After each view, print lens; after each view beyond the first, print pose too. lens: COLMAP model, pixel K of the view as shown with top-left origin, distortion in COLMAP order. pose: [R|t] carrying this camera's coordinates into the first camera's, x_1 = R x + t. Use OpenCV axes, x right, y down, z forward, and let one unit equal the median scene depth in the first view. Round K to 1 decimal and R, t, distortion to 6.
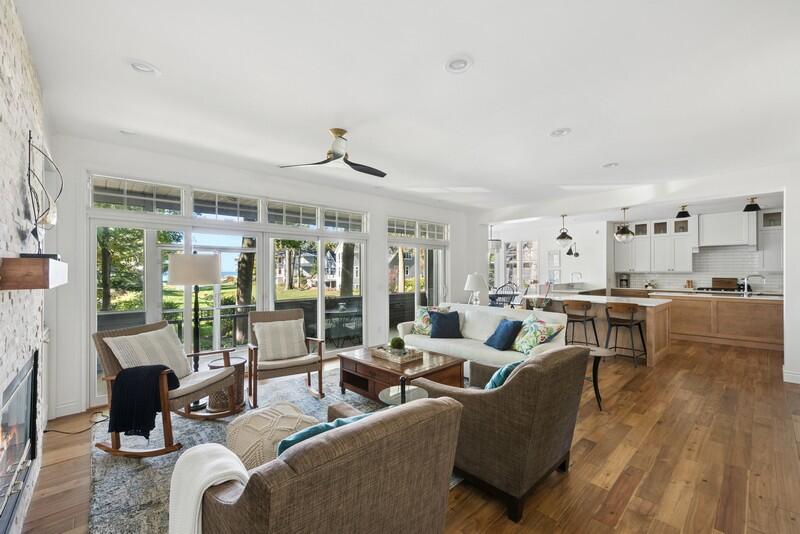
lens RADIAL K [[326.0, 0, 403.8], [0, 326.0, 268.2], [0, 0, 1]] dist [0.009772, -0.003240]
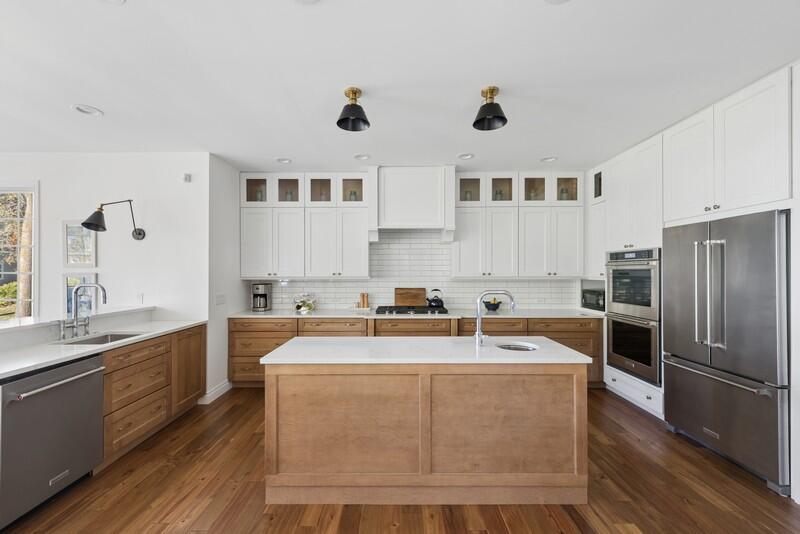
lens RADIAL K [[326.0, 0, 395.8], [0, 326.0, 269.2], [0, 0, 1]] dist [0.009772, -0.003240]
pose [[0.680156, 0.003505, 0.733059, 0.508583], [-0.003254, 0.999993, -0.001763, -0.001943], [-0.733060, -0.001186, 0.680163, 0.591460]]
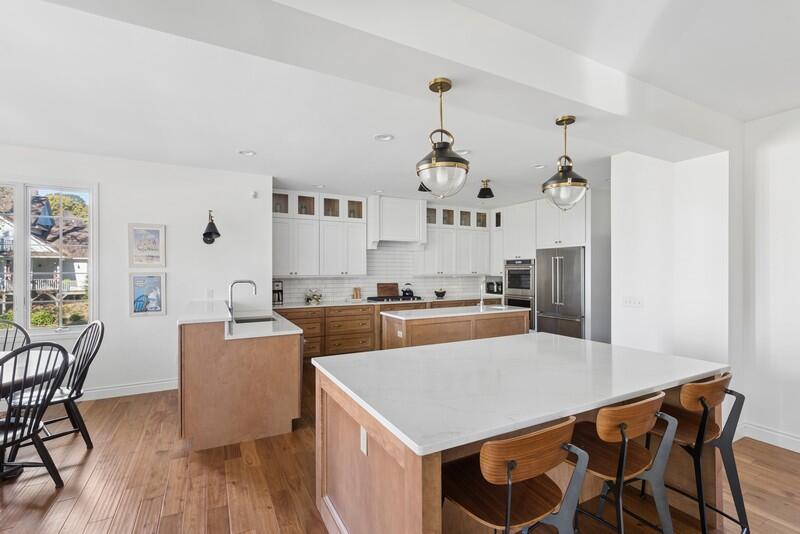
lens RADIAL K [[365.3, 0, 398.5], [0, 365.3, 270.6], [0, 0, 1]] dist [0.016630, 0.000088]
pose [[0.256813, -0.001665, 0.966460, 0.132034], [-0.005685, 0.999979, 0.003234, -0.002718], [-0.966444, -0.006325, 0.256798, 0.704171]]
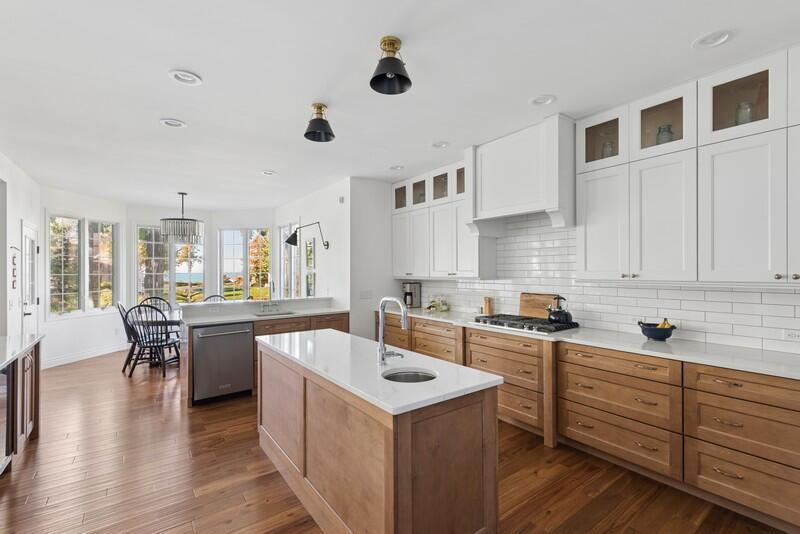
lens RADIAL K [[360.4, 0, 402.5], [0, 360.4, 267.6], [0, 0, 1]] dist [0.002508, 0.000119]
pose [[0.994959, -0.003992, -0.100207, 0.795848], [0.003430, 0.999977, -0.005784, -0.001863], [0.100228, 0.005412, 0.994950, 0.484120]]
